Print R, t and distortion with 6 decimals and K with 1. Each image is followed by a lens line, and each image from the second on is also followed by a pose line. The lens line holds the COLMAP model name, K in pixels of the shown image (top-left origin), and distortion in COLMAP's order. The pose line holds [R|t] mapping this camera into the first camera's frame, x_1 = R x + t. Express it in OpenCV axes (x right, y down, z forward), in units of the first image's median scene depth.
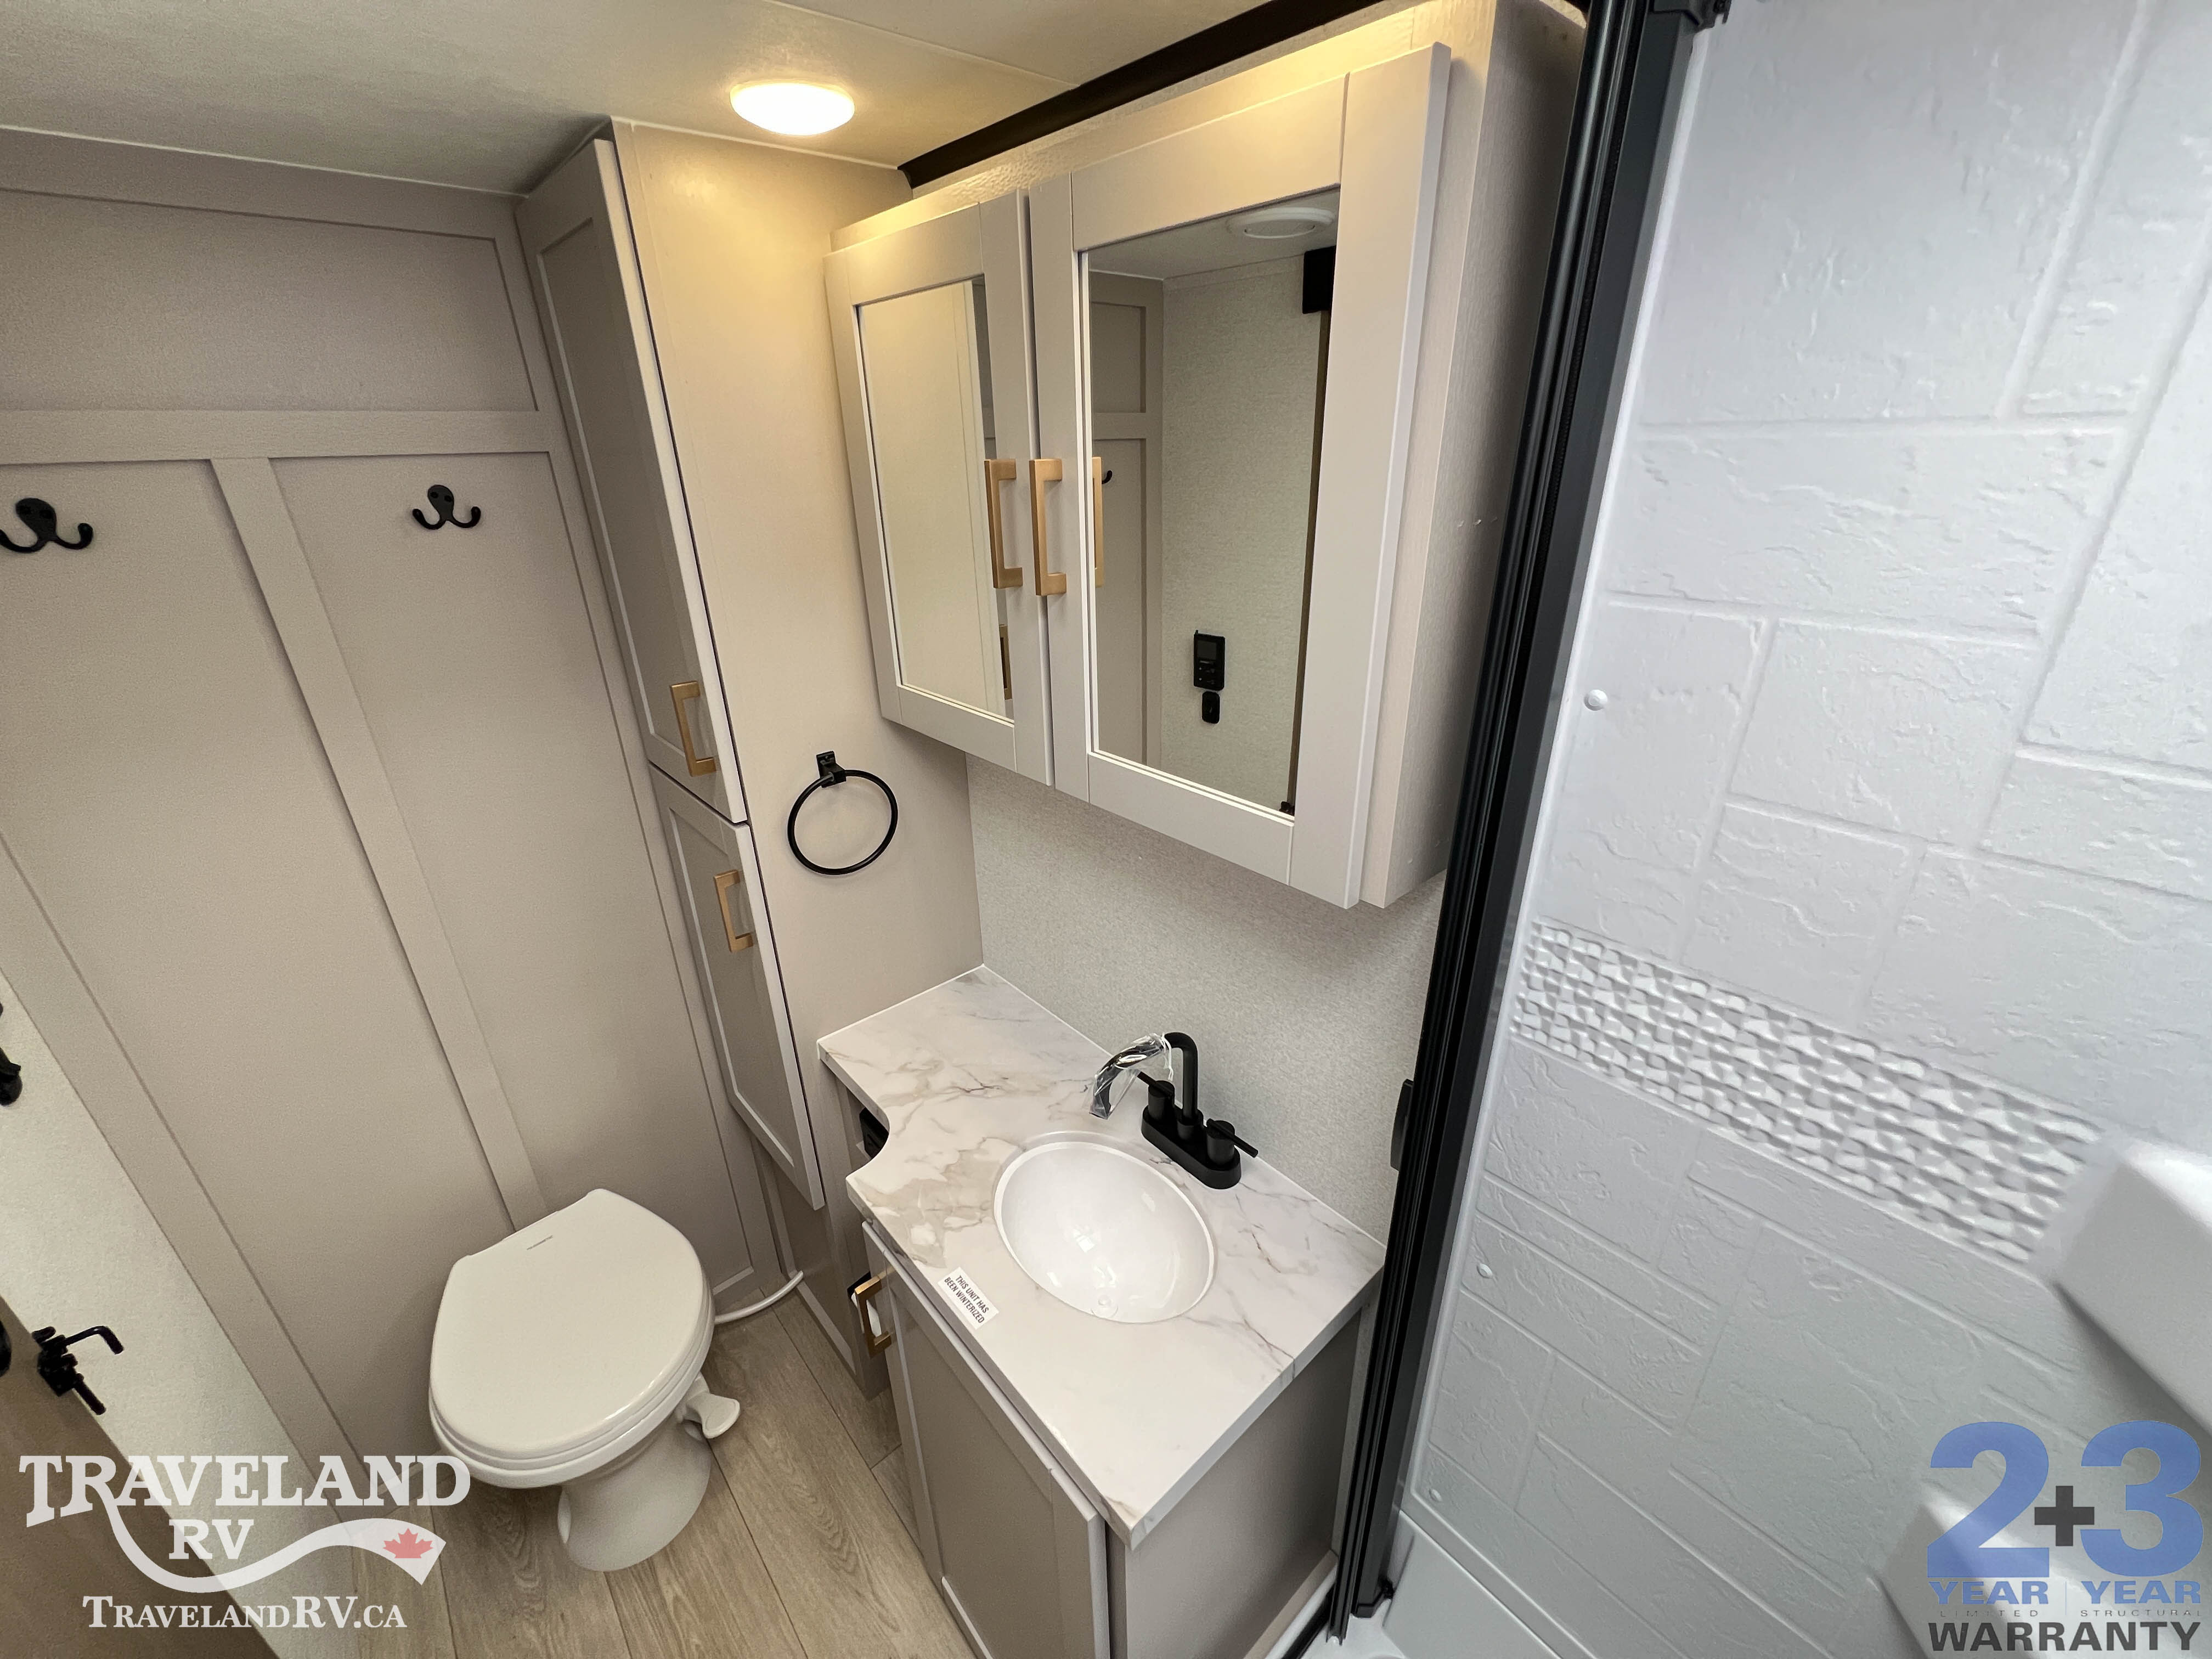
lens RADIAL K [[879.3, 0, 1098.5], [0, 879.3, 825.3], [0, 0, 1]] dist [-0.000140, 0.000249]
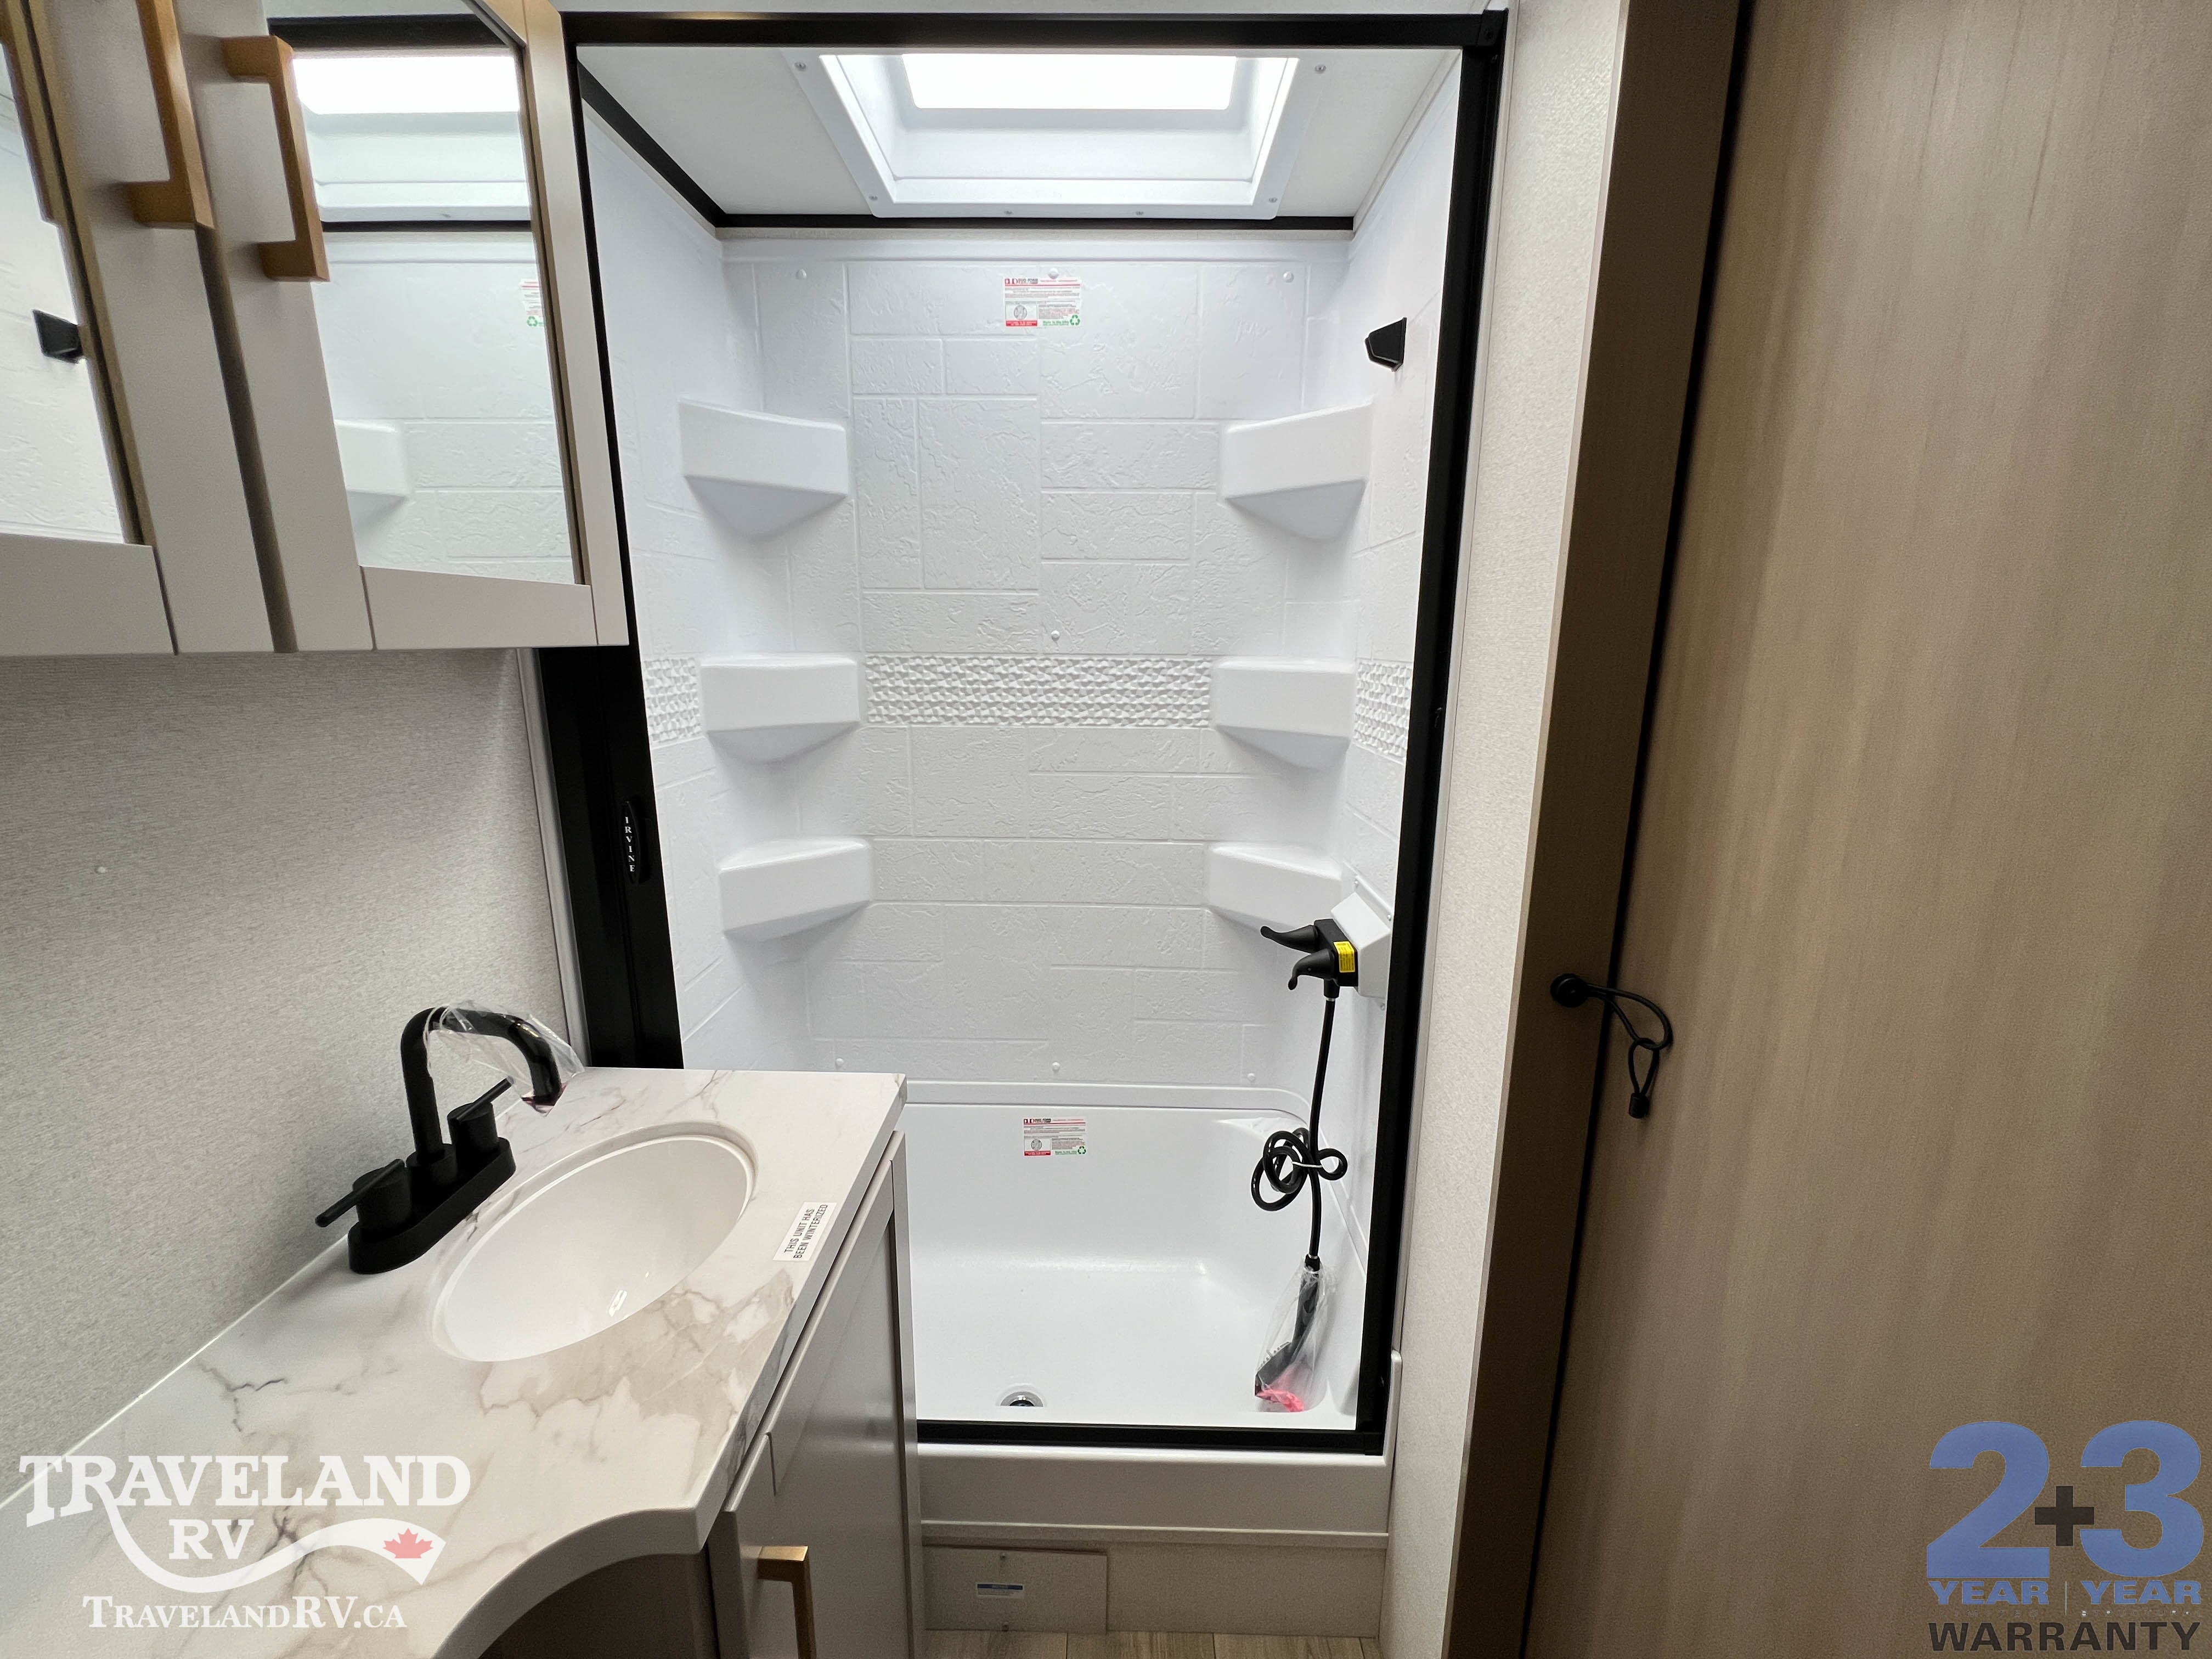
lens RADIAL K [[879.3, 0, 1107.1], [0, 879.3, 835.0], [0, 0, 1]] dist [-0.000140, 0.000249]
pose [[-0.744080, -0.127547, 0.655802, -0.651761], [0.281050, 0.830765, 0.480458, -0.054485], [-0.606099, 0.541812, -0.582309, 0.866059]]
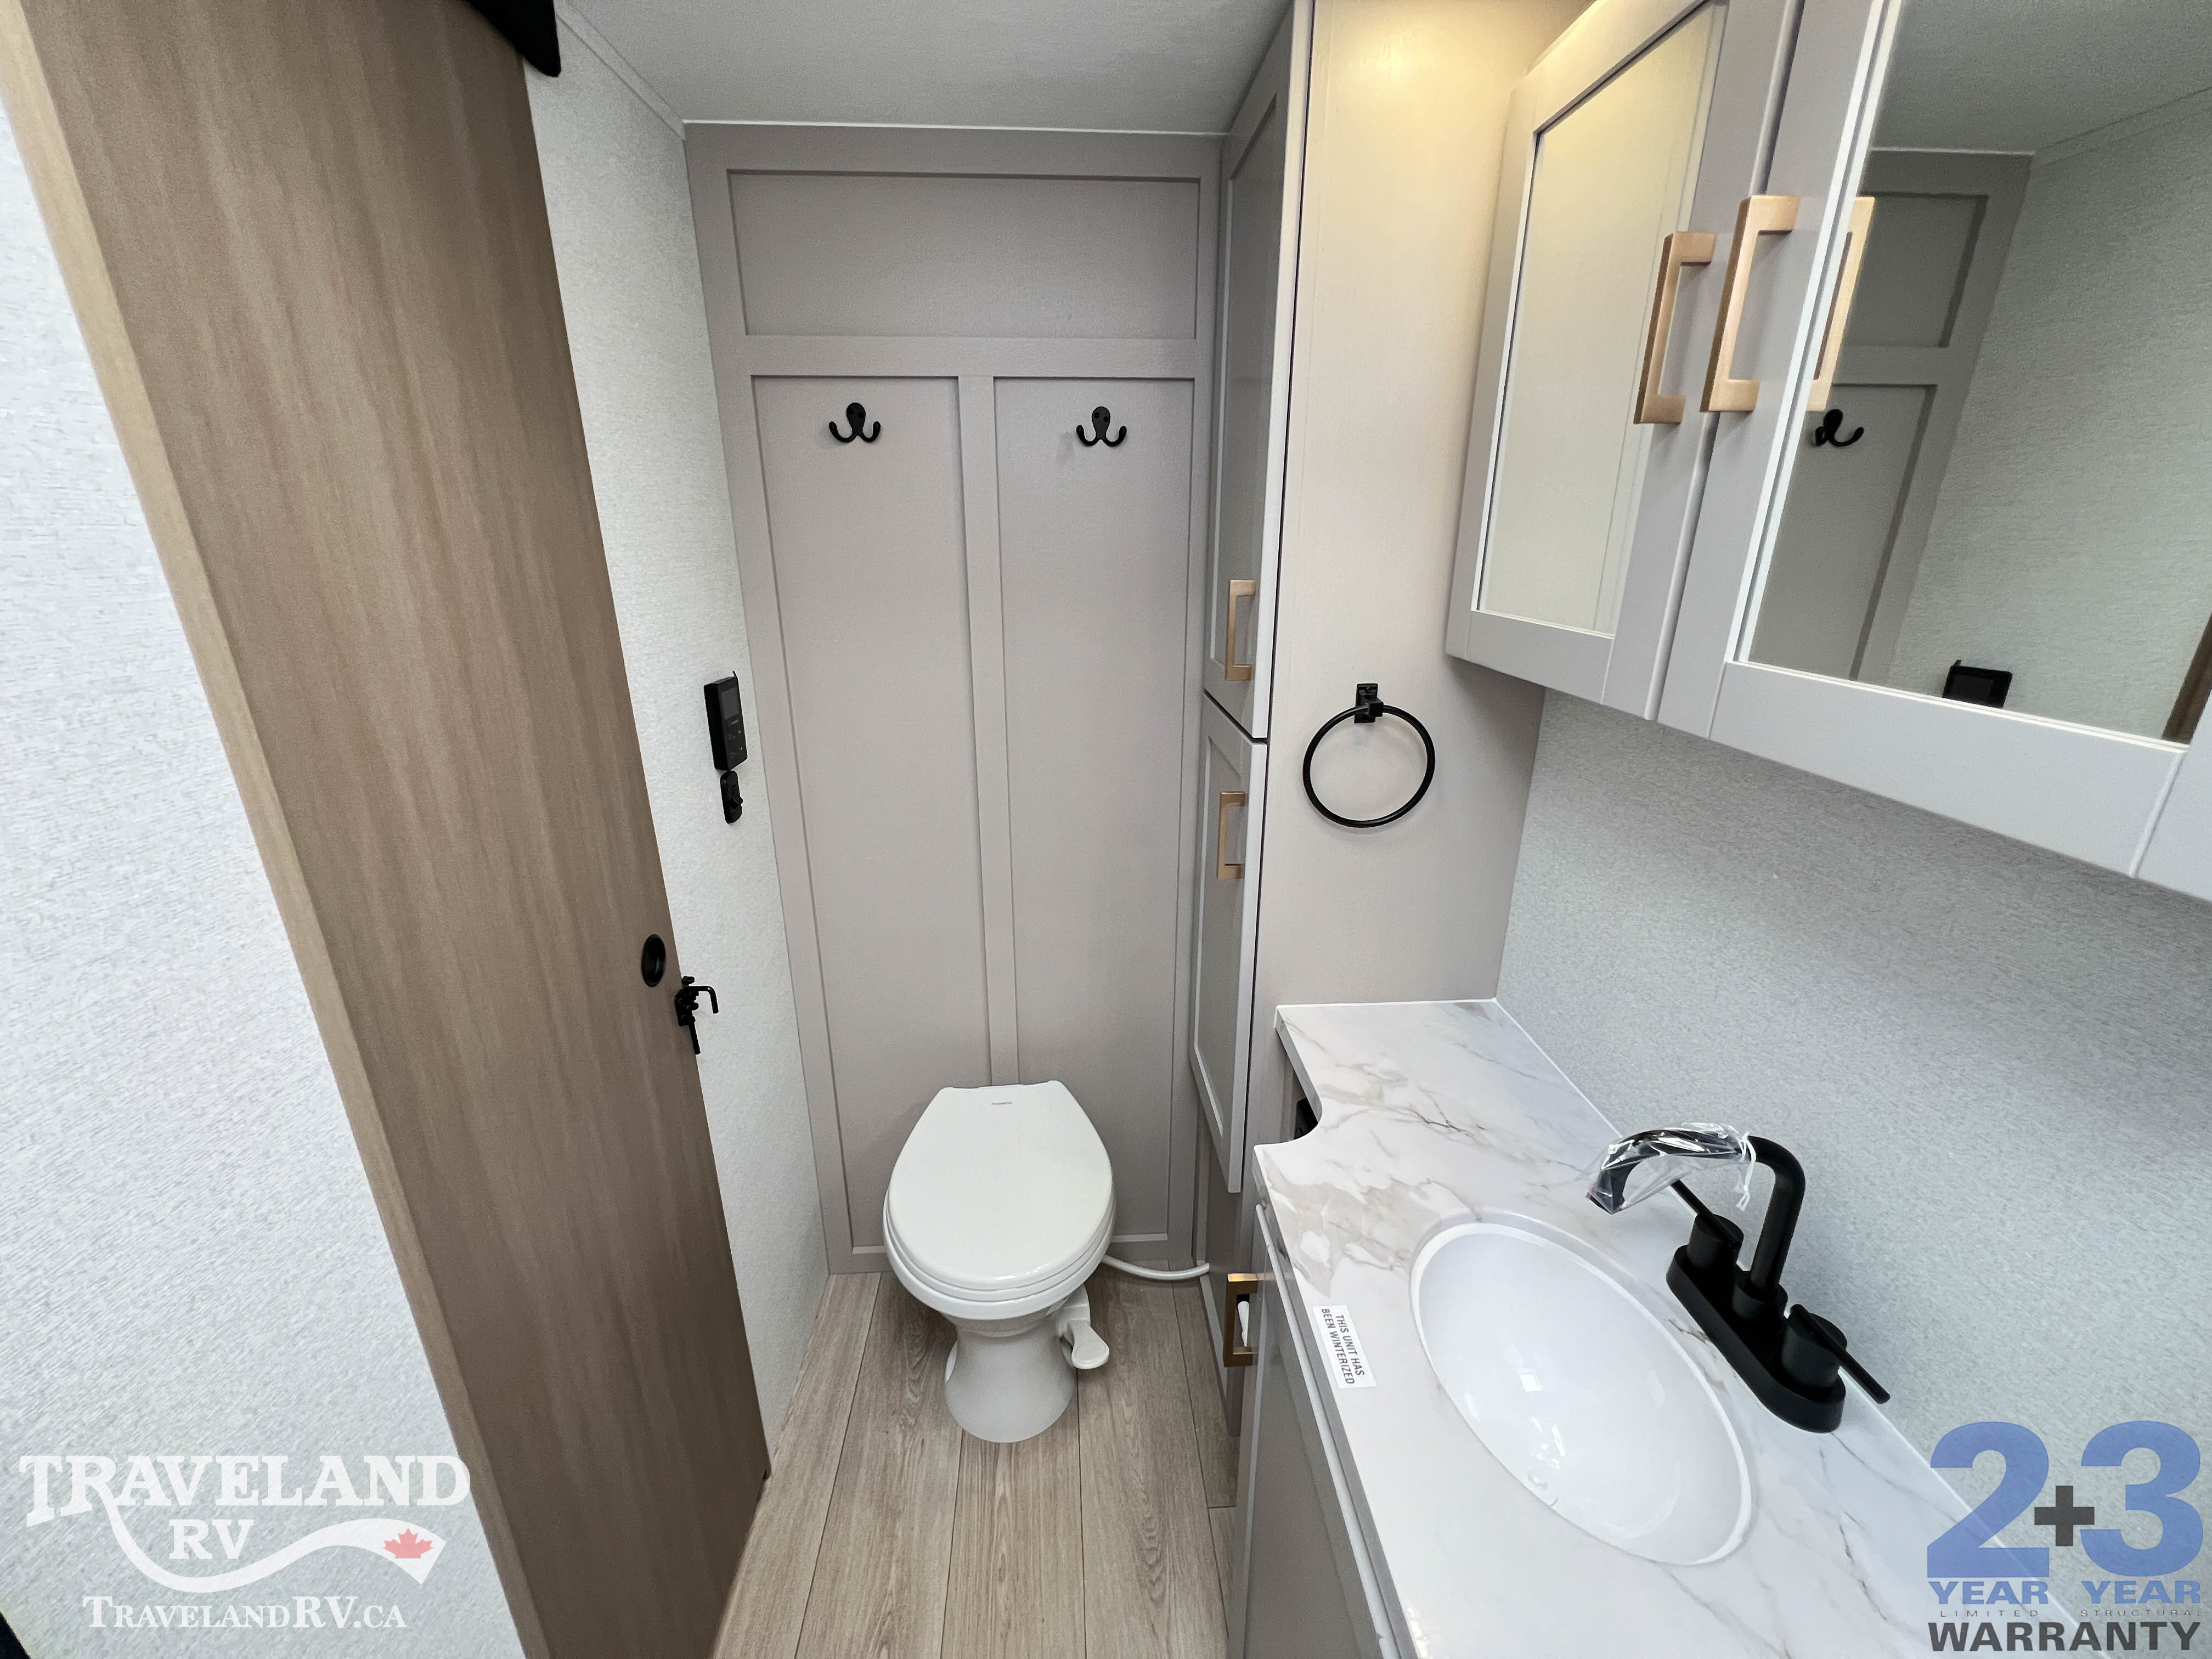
lens RADIAL K [[879.3, 0, 1103.9], [0, 879.3, 826.8], [0, 0, 1]] dist [-0.000140, 0.000249]
pose [[0.785045, 0.220656, -0.578805, 0.023511], [-0.264839, 0.964256, 0.008394, 0.120505], [0.559968, 0.146700, 0.815423, 0.156091]]
